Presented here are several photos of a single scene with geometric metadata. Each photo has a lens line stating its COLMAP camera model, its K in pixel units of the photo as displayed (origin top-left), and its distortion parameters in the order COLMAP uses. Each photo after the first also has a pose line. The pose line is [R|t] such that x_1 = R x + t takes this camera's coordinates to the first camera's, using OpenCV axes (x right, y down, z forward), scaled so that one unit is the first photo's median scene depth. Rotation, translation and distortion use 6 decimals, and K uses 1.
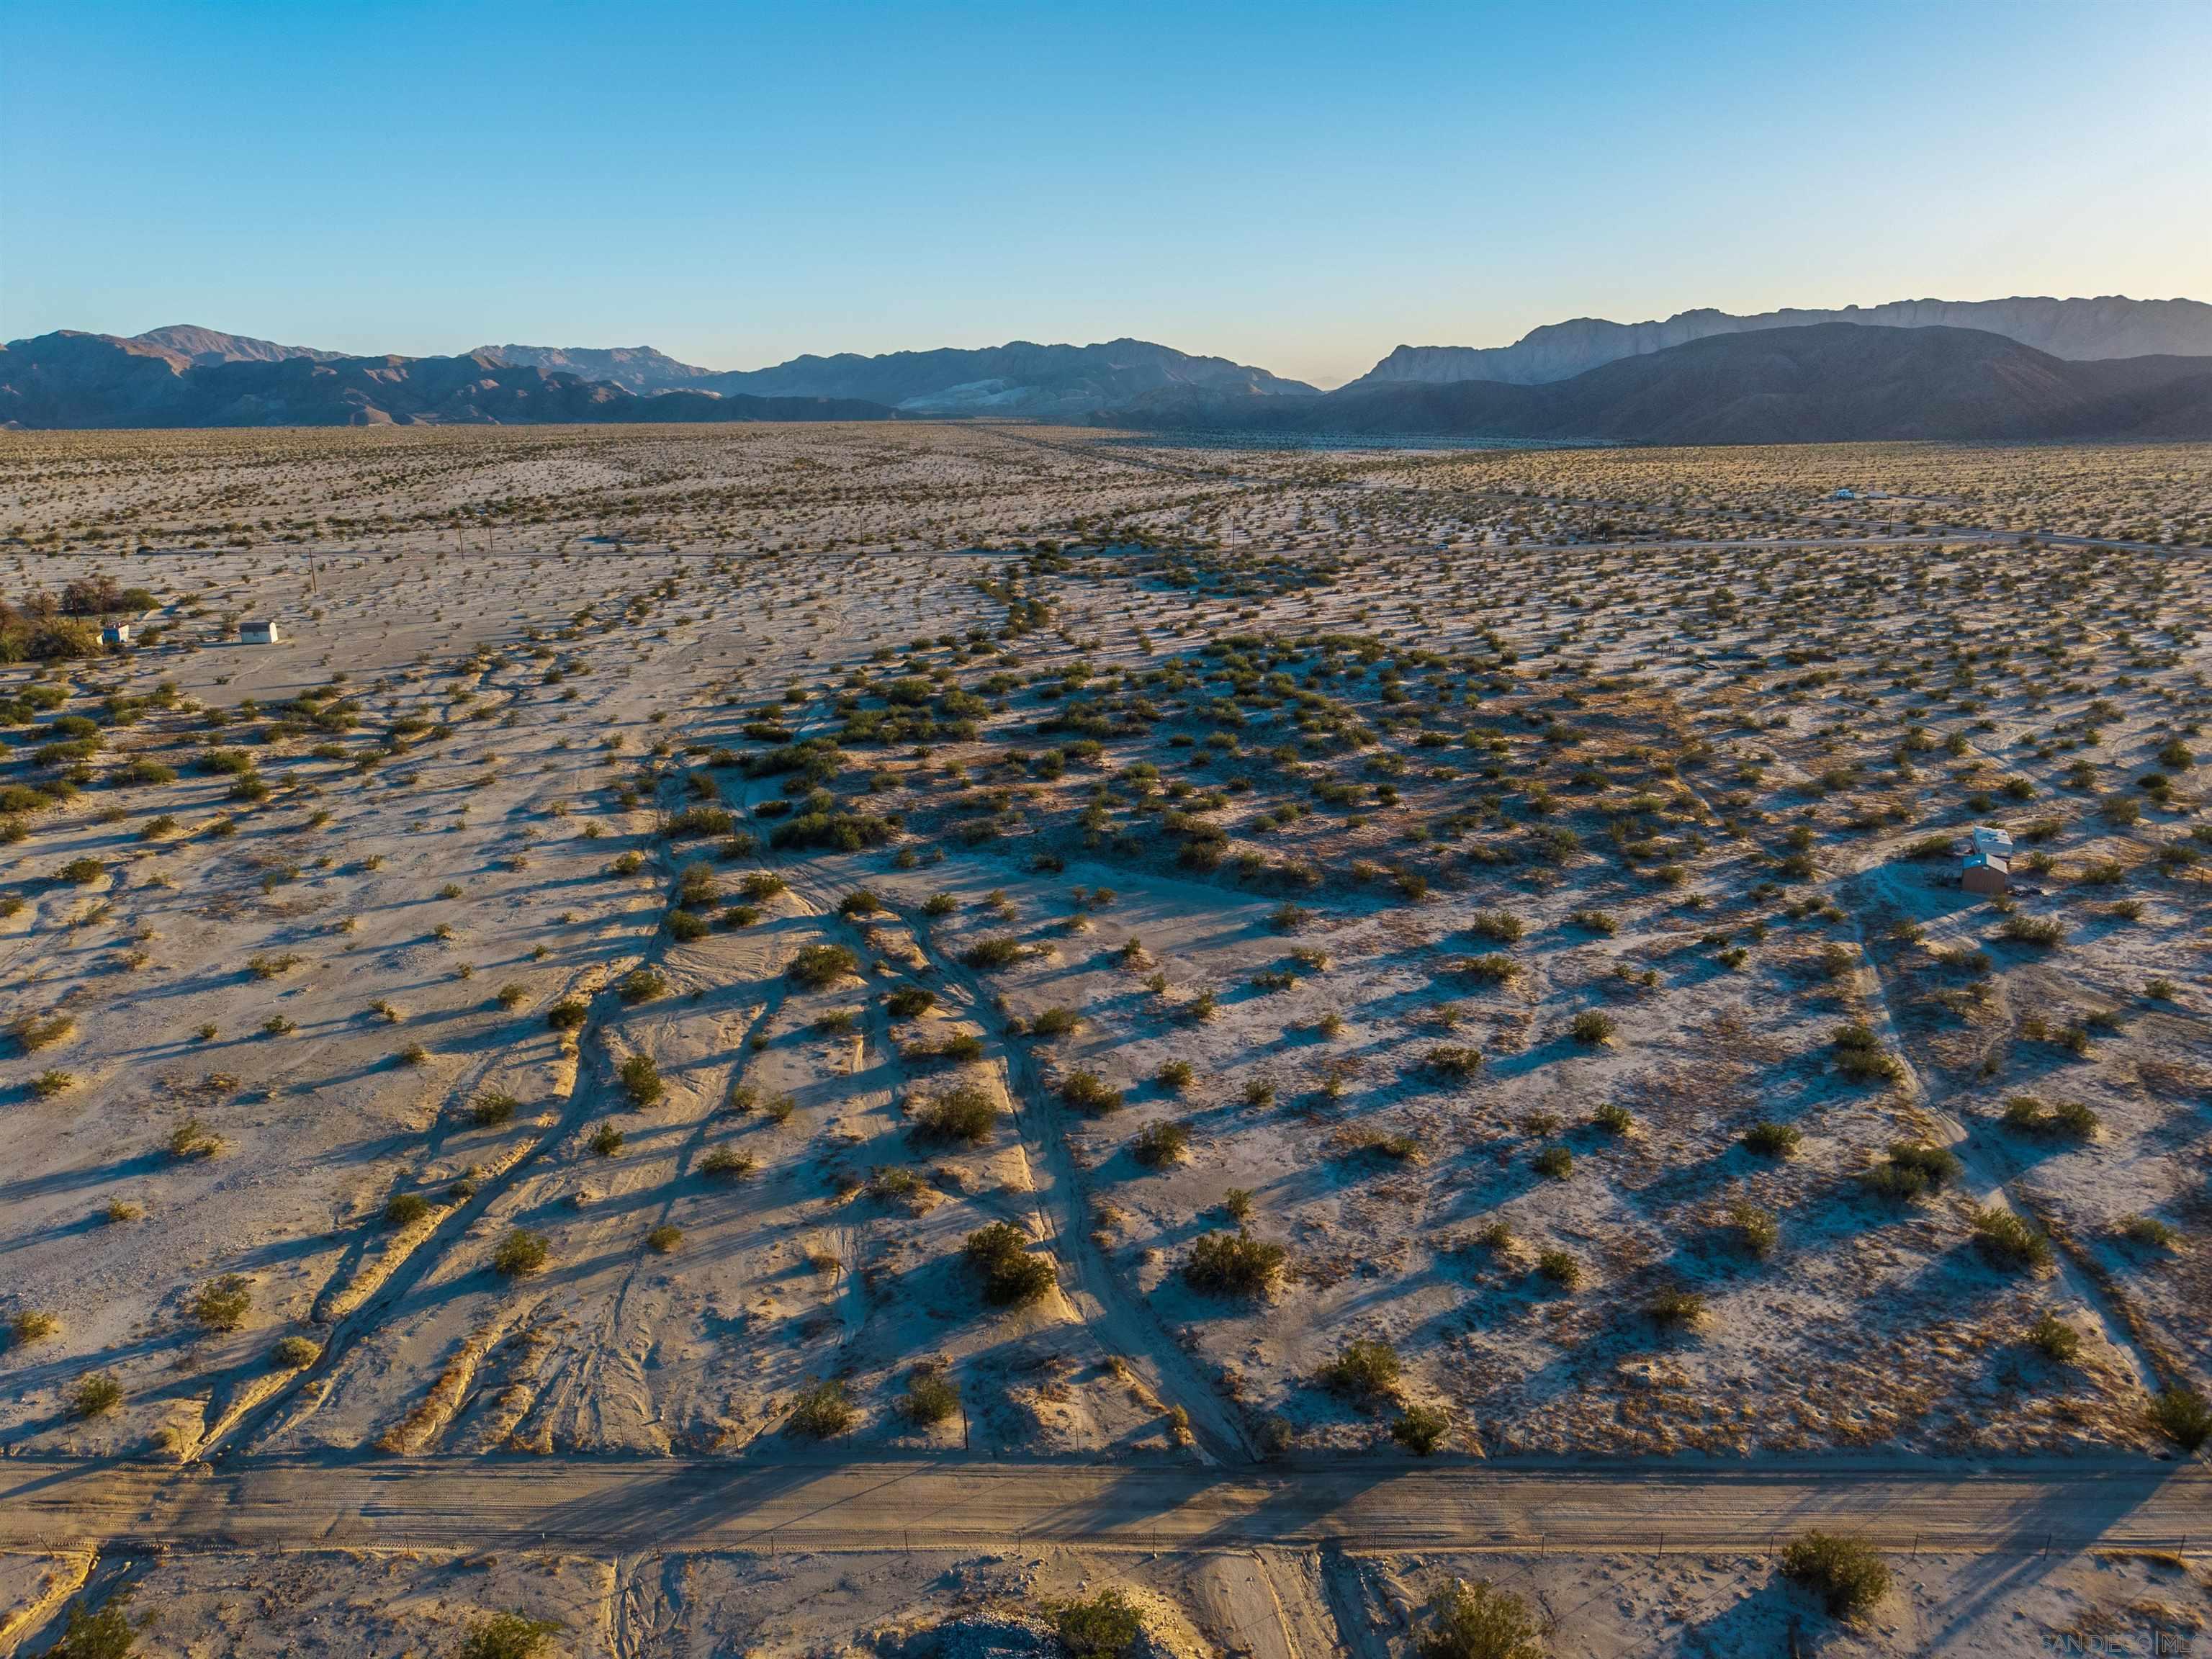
lens RADIAL K [[1478.7, 0, 1111.0], [0, 1478.7, 813.5], [0, 0, 1]] dist [0.013675, -0.014105]
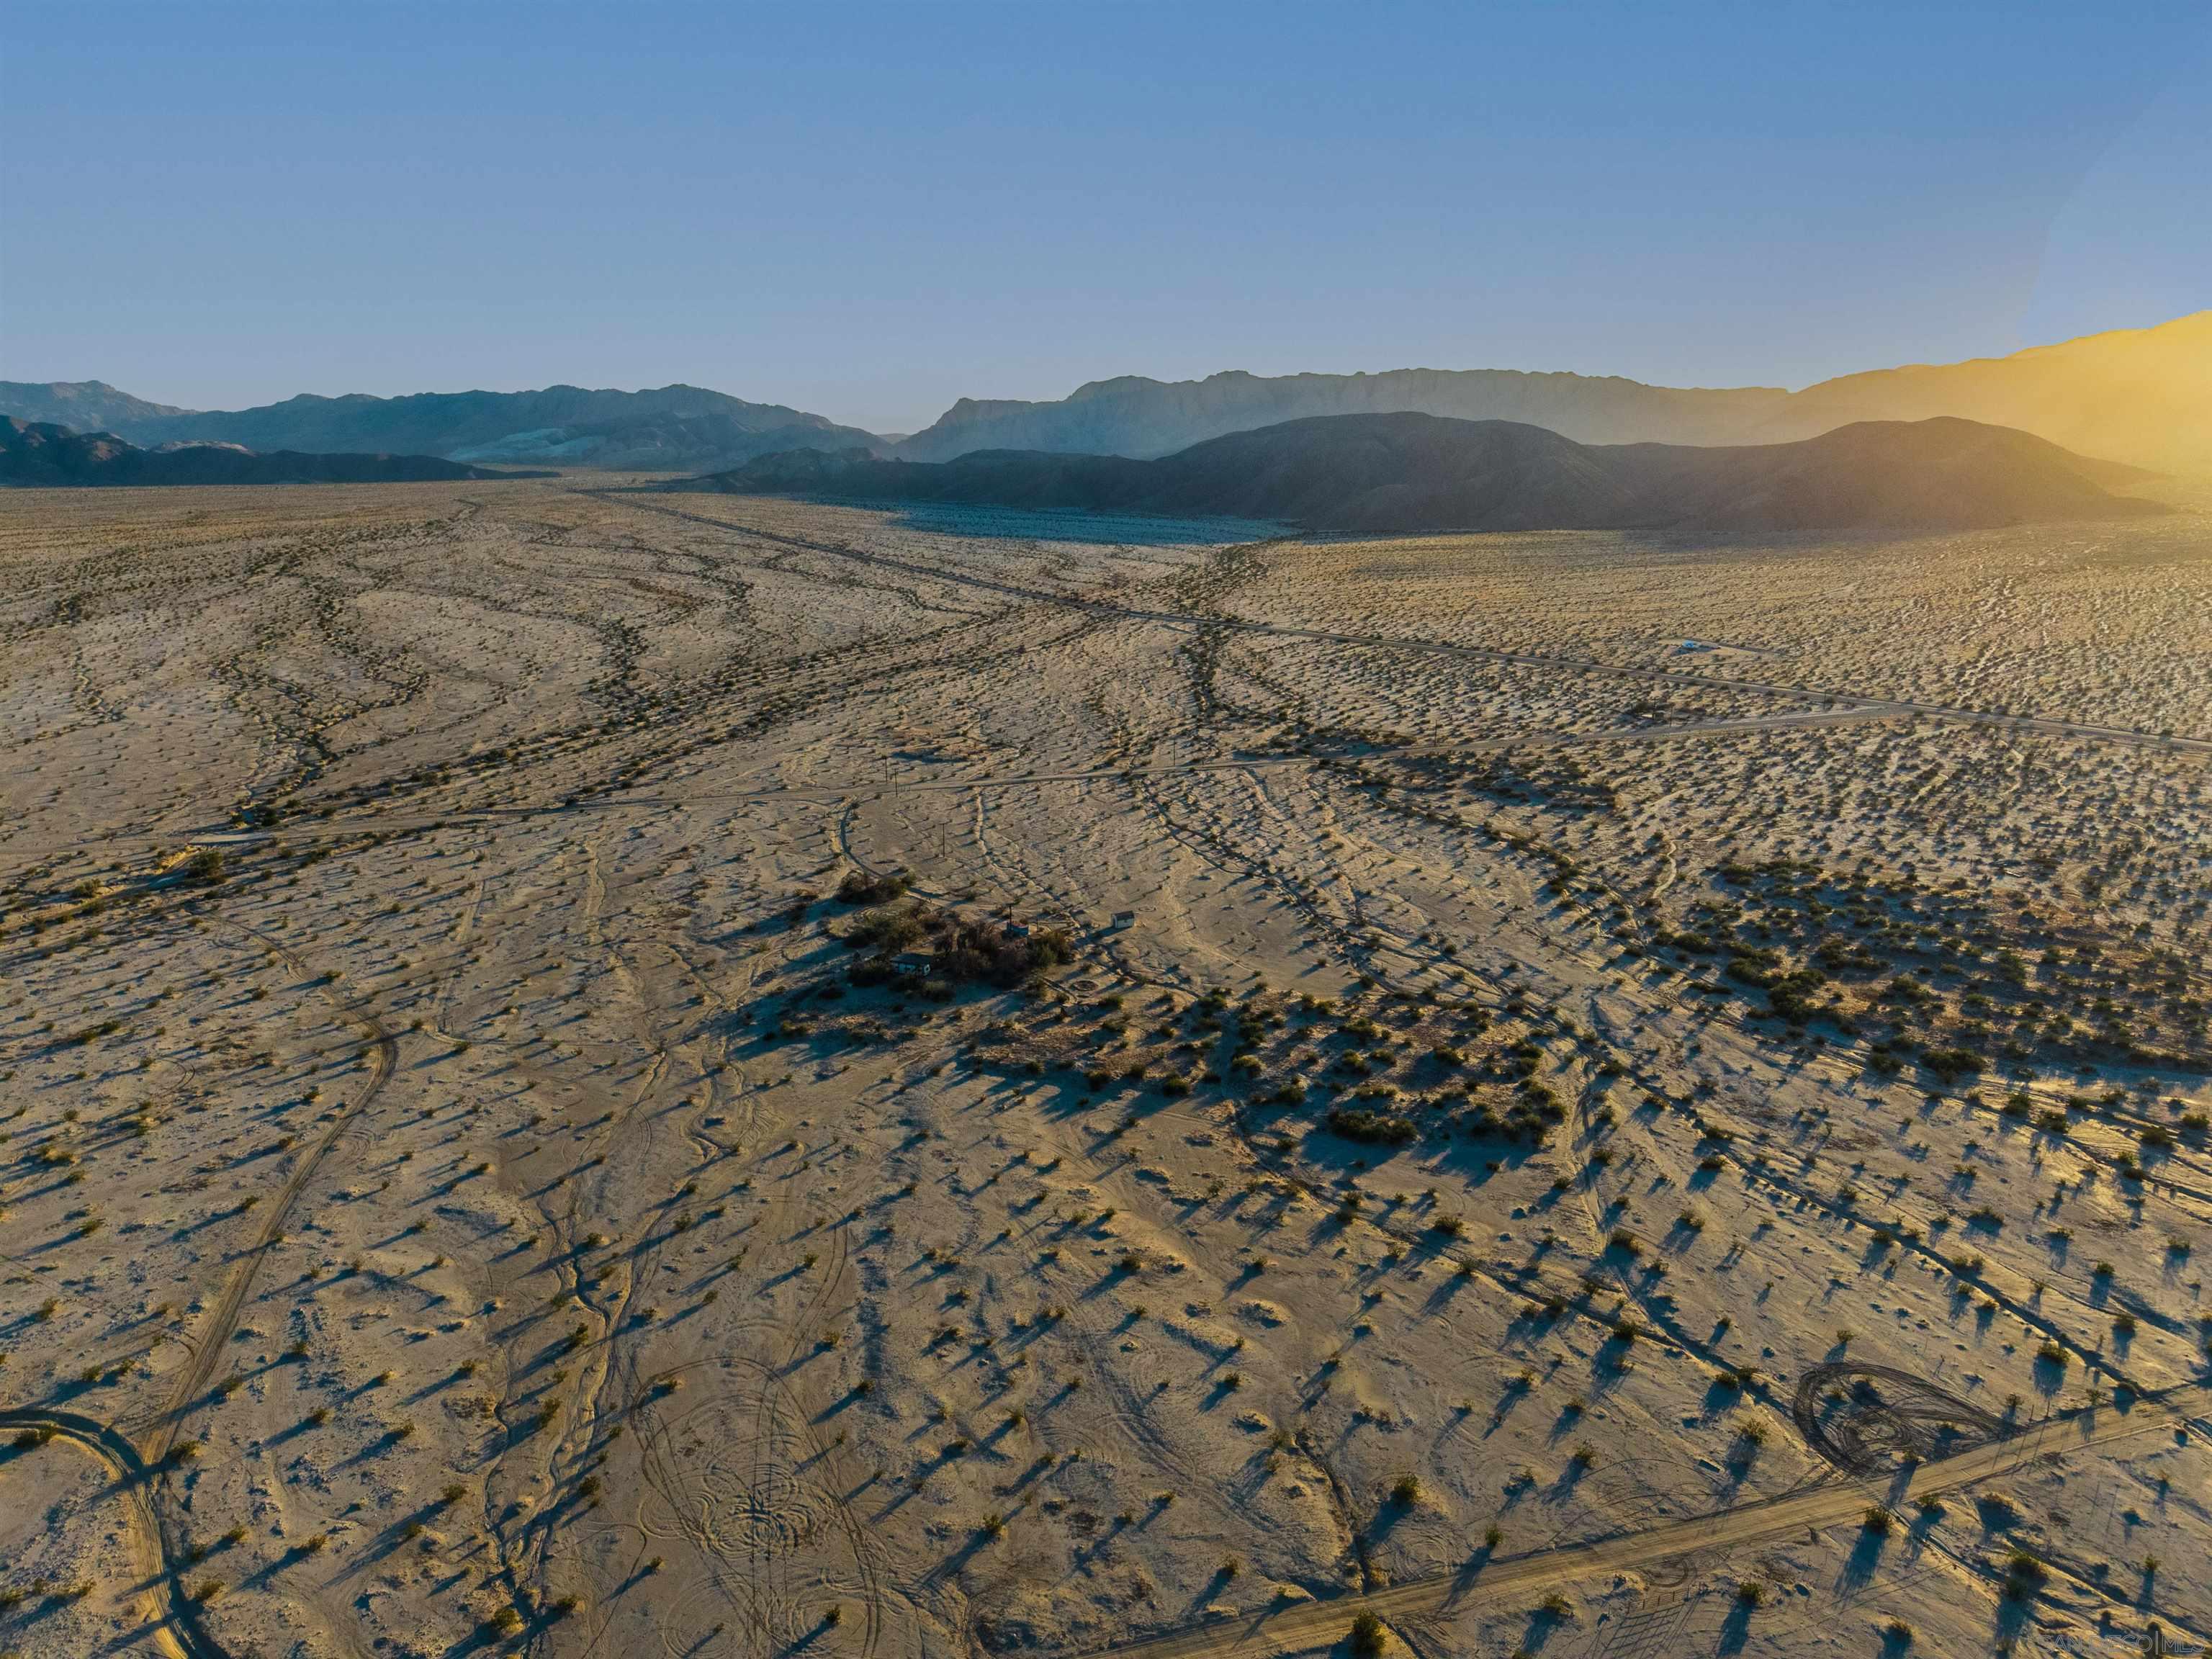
lens RADIAL K [[1478.7, 0, 1101.2], [0, 1478.7, 832.3], [0, 0, 1]] dist [0.013675, -0.014105]
pose [[0.952678, -0.074161, 0.294795, -2.024038], [0.076866, 0.997039, 0.002419, -0.423894], [-0.294102, 0.020355, 0.955557, -0.628870]]
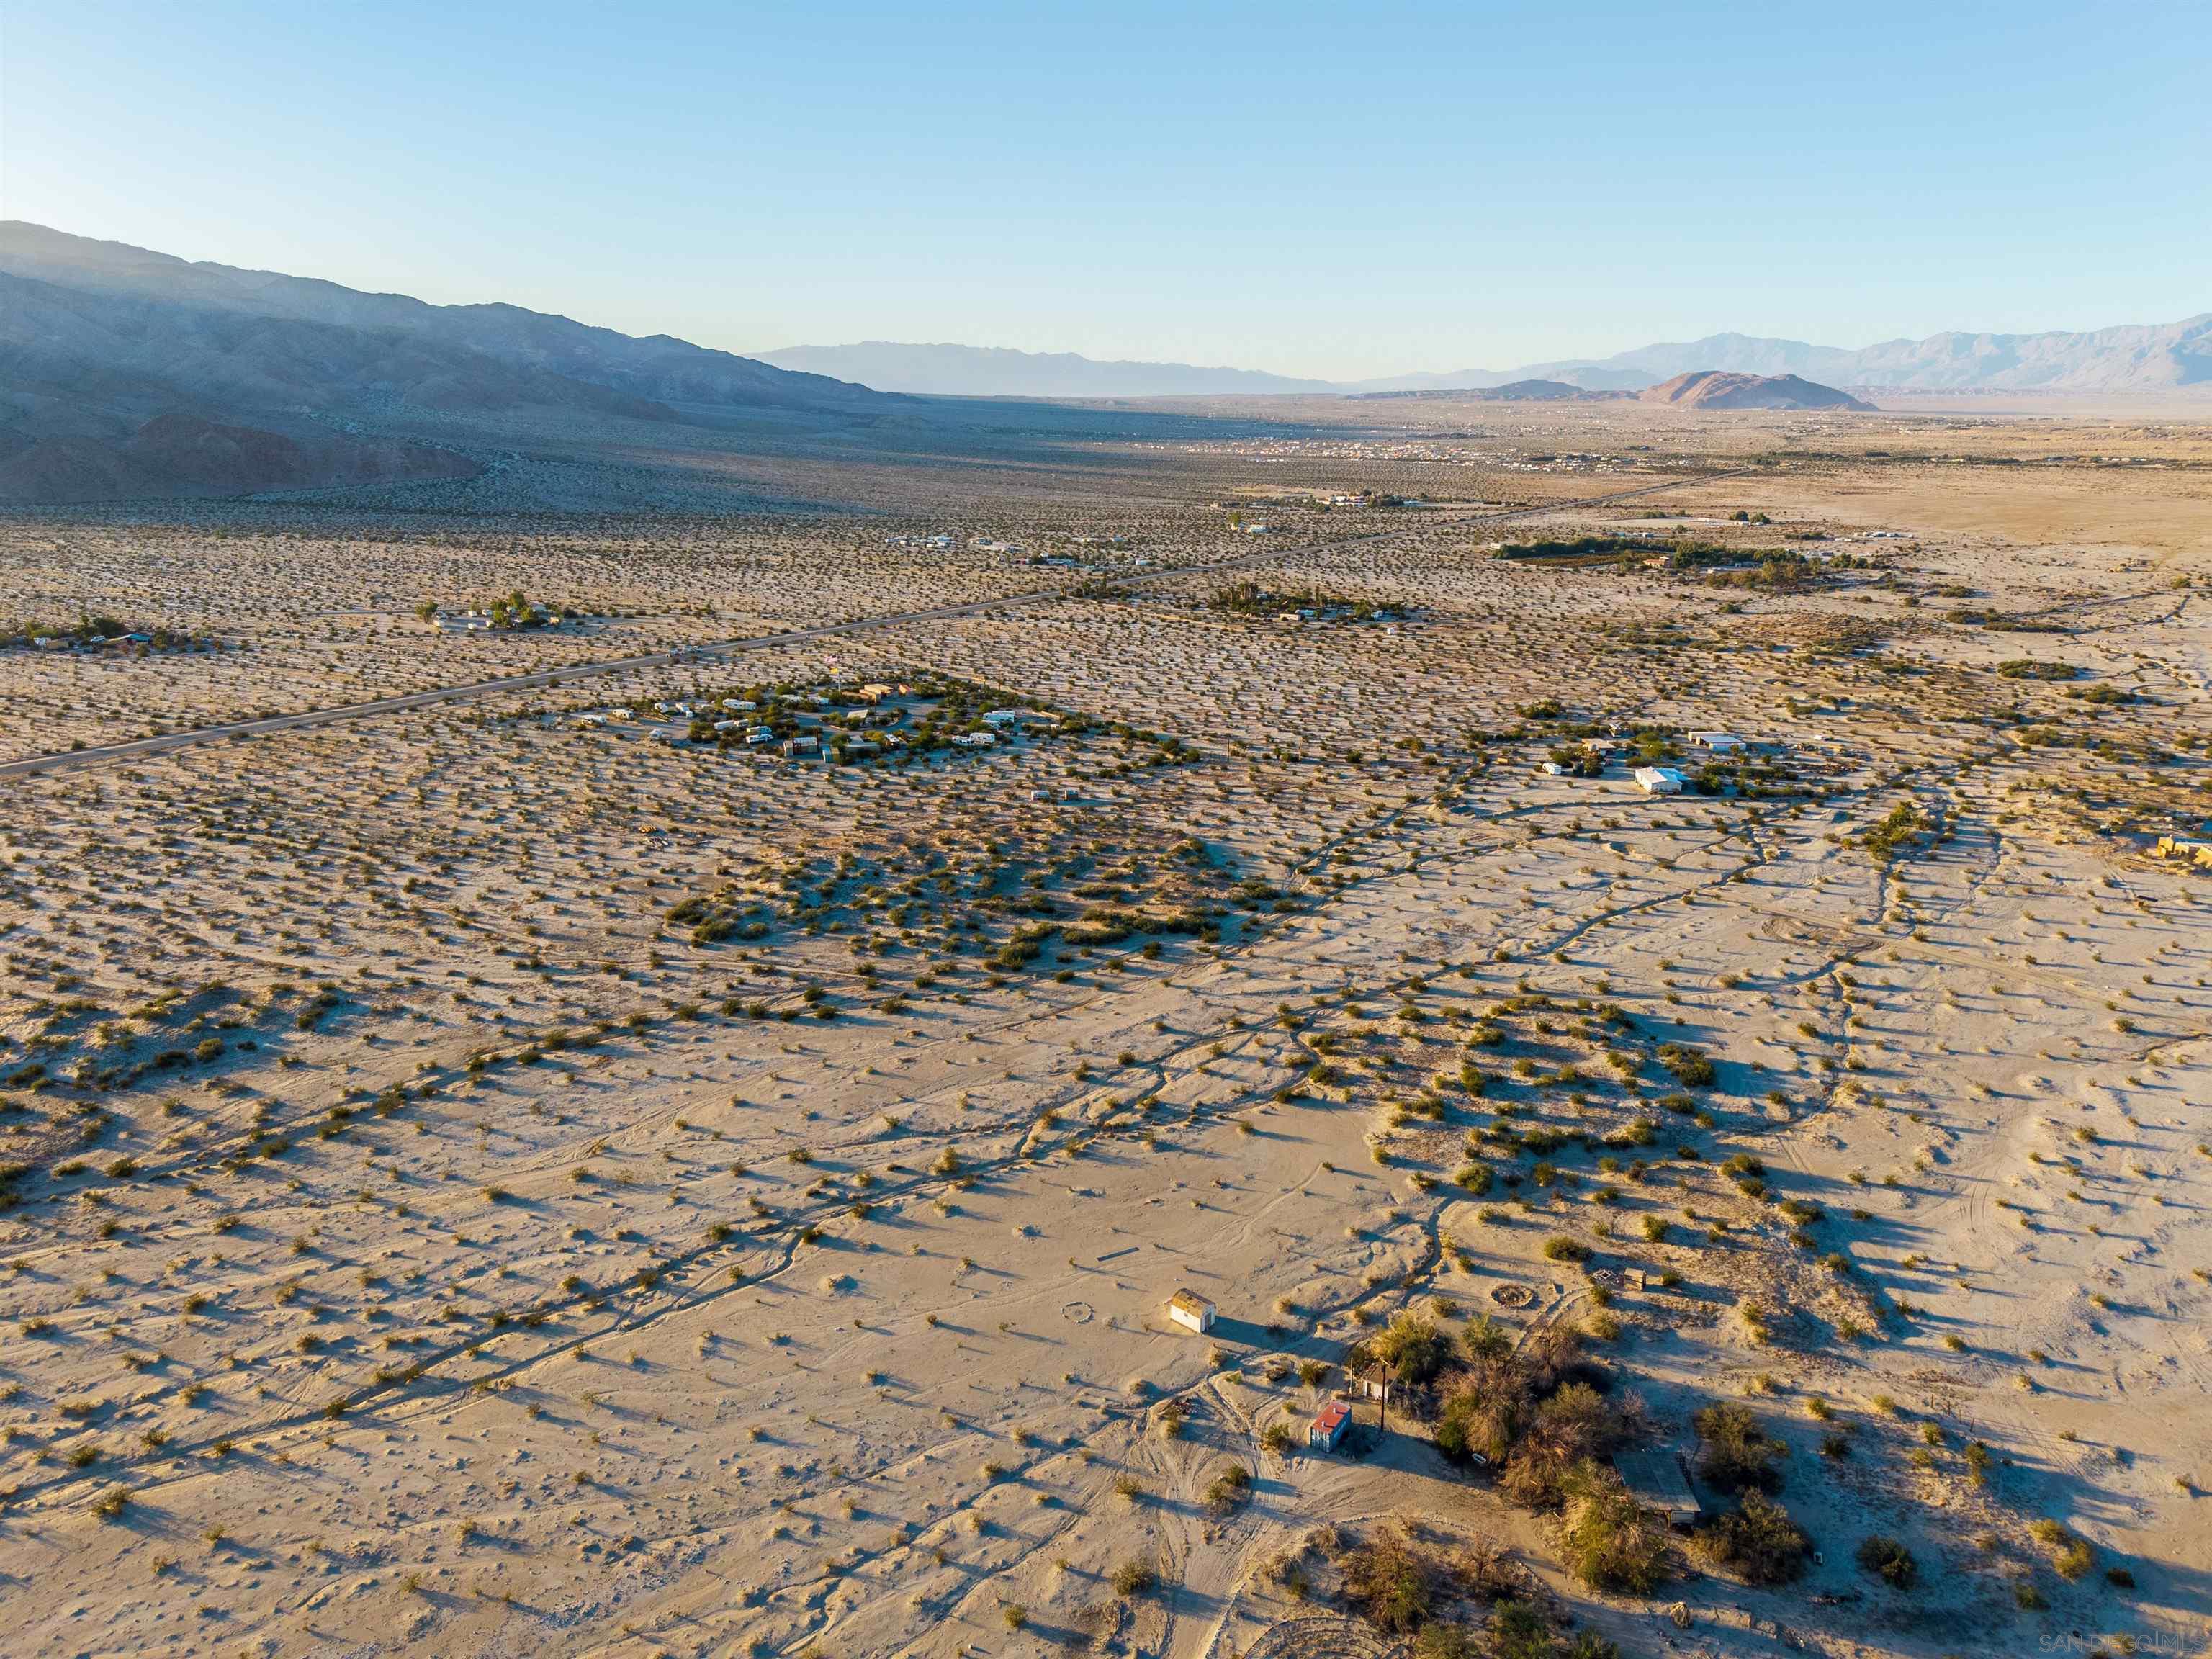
lens RADIAL K [[1478.7, 0, 1095.2], [0, 1478.7, 835.8], [0, 0, 1]] dist [0.013675, -0.014105]
pose [[-0.599026, -0.220241, 0.769845, -2.144858], [0.210415, 0.884345, 0.416724, -1.304084], [-0.772589, 0.411615, -0.483404, 2.633692]]
